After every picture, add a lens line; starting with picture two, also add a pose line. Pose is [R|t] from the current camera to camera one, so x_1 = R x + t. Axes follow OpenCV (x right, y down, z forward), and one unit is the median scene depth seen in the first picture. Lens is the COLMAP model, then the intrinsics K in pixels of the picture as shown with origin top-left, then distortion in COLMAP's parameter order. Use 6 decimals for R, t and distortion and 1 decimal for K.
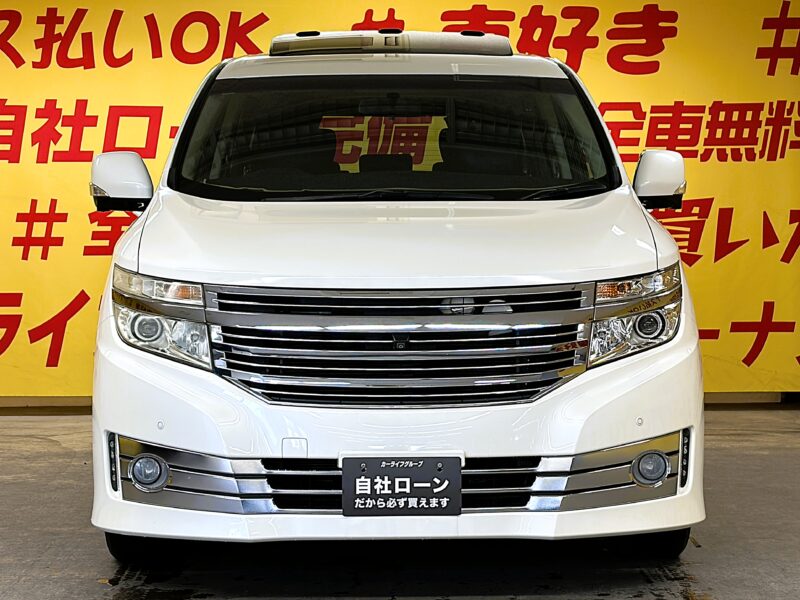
lens RADIAL K [[1881.3, 0, 400.0], [0, 1881.3, 300.0], [0, 0, 1]] dist [0.137834, -0.503217]
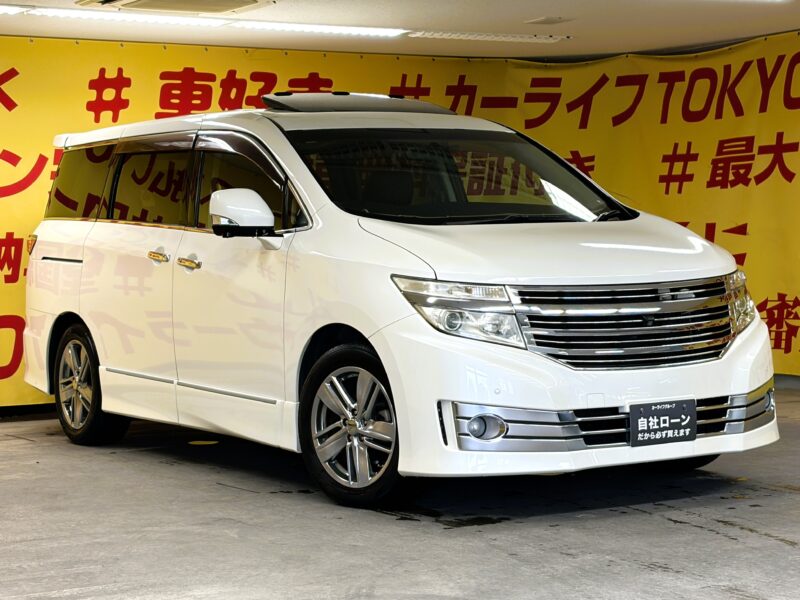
lens RADIAL K [[1659.4, 0, 398.4], [0, 1659.4, 273.7], [0, 0, 1]] dist [0.138539, -0.268821]
pose [[0.865642, -0.027579, 0.499904, -0.703718], [0.041830, 0.998975, -0.017321, 0.000894], [-0.498914, 0.035905, 0.865908, 0.014351]]
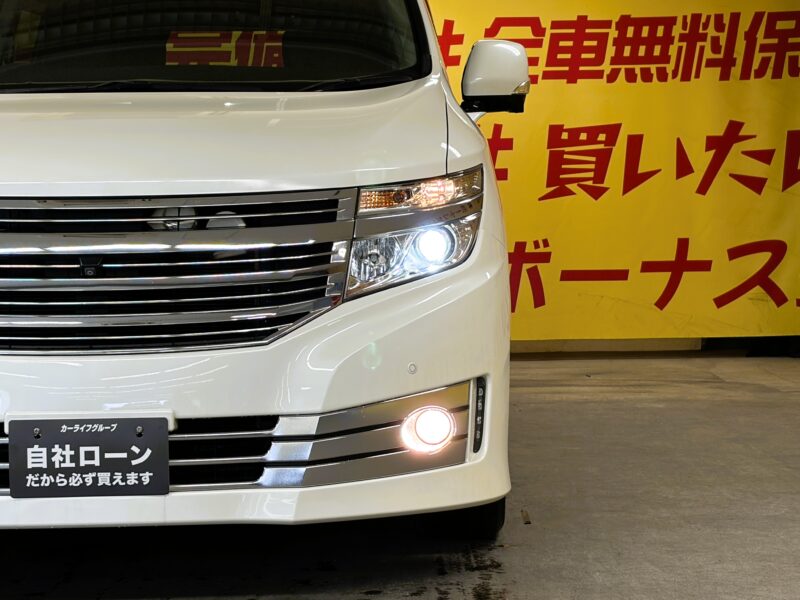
lens RADIAL K [[1881.3, 0, 400.0], [0, 1881.3, 300.0], [0, 0, 1]] dist [0.137834, -0.503217]
pose [[0.999872, -0.009468, 0.012926, 0.103455], [0.009163, 0.999683, 0.023463, 0.017201], [-0.013144, -0.023341, 0.999641, 0.217475]]
